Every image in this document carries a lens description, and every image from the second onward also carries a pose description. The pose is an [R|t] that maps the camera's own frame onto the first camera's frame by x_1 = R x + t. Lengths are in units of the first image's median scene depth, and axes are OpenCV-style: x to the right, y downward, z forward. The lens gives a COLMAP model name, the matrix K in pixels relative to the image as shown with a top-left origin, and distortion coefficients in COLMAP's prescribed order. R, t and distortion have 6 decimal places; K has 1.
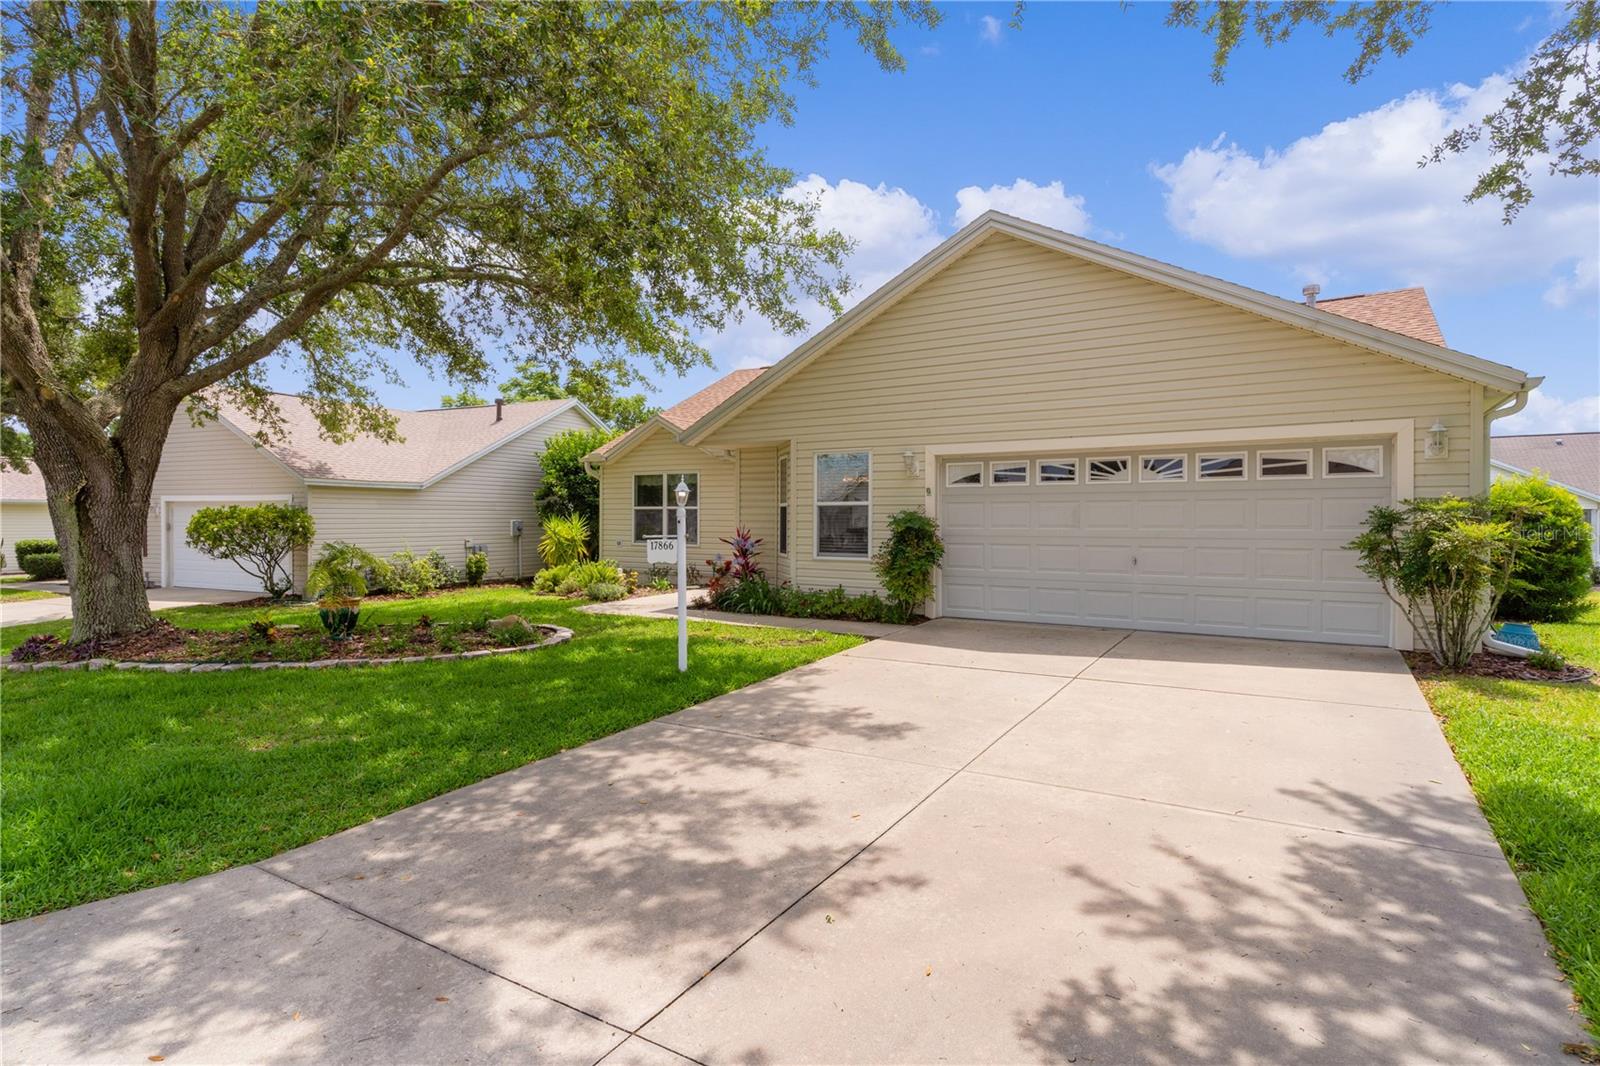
lens RADIAL K [[805.4, 0, 801.1], [0, 805.4, 531.3], [0, 0, 1]] dist [-0.005011, -0.000526]
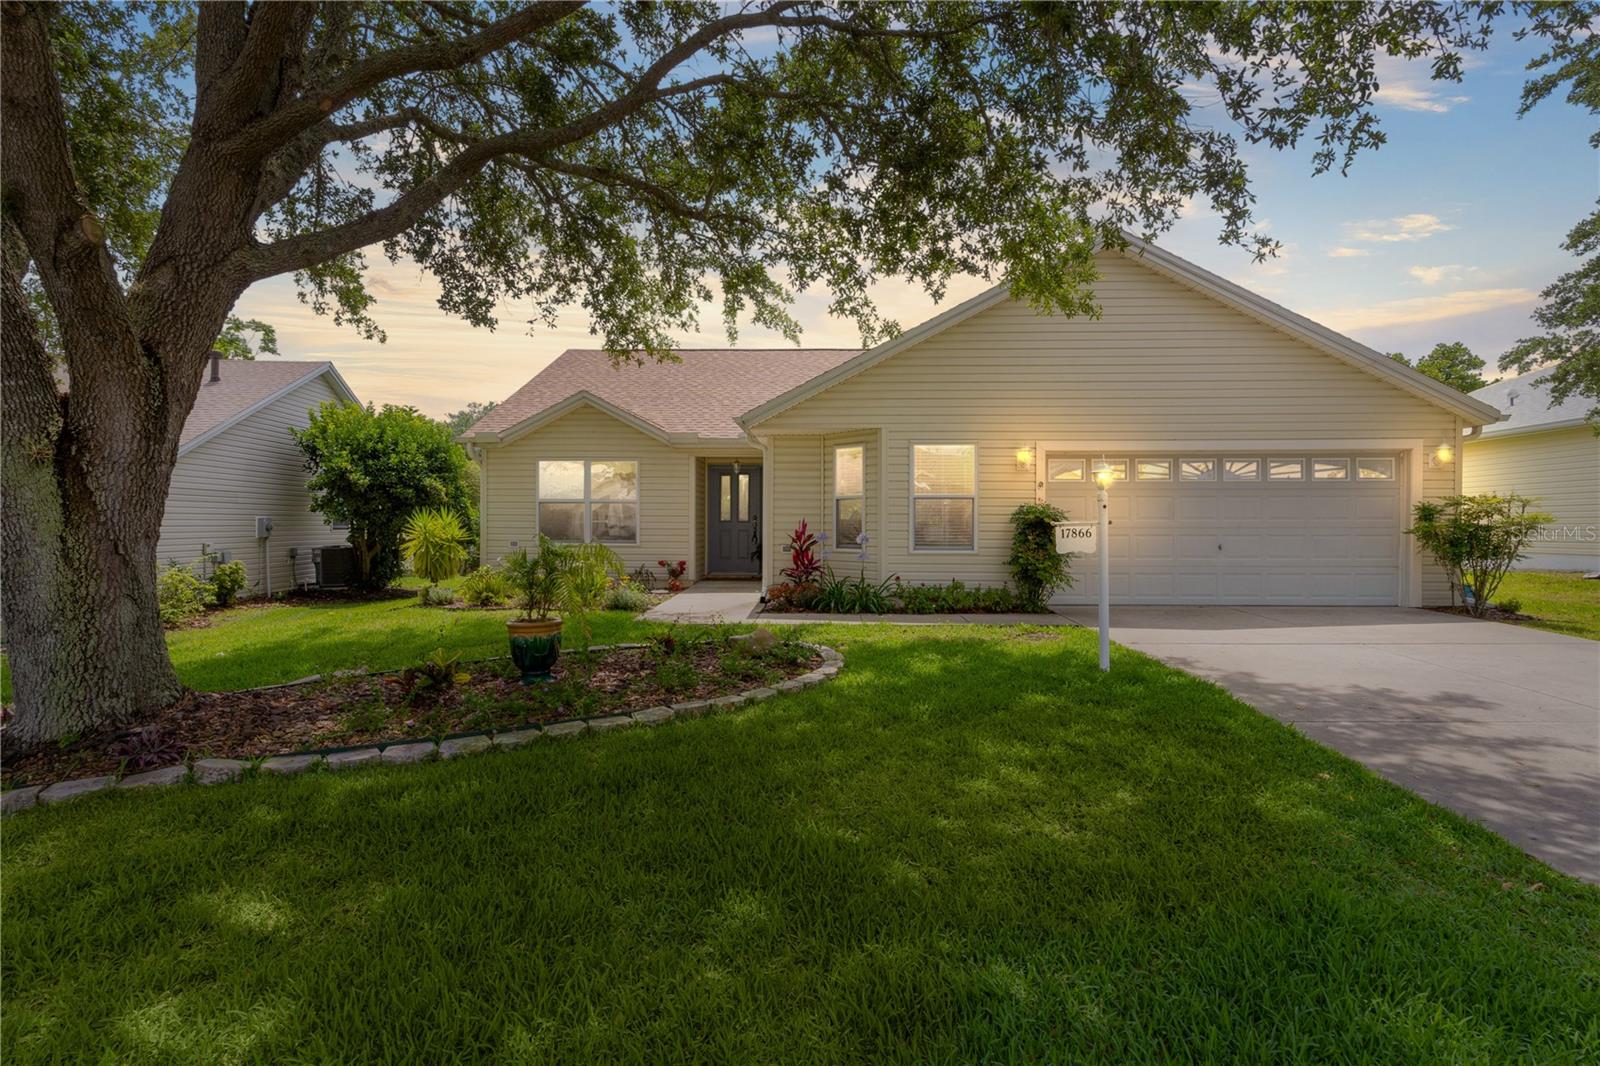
lens RADIAL K [[769.8, 0, 800.2], [0, 769.8, 530.7], [0, 0, 1]] dist [0.001878, -0.000657]
pose [[0.868680, -0.003617, 0.495360, -0.737226], [0.006507, 0.999970, -0.004109, 0.014172], [-0.495330, 0.006793, 0.868678, 0.348288]]
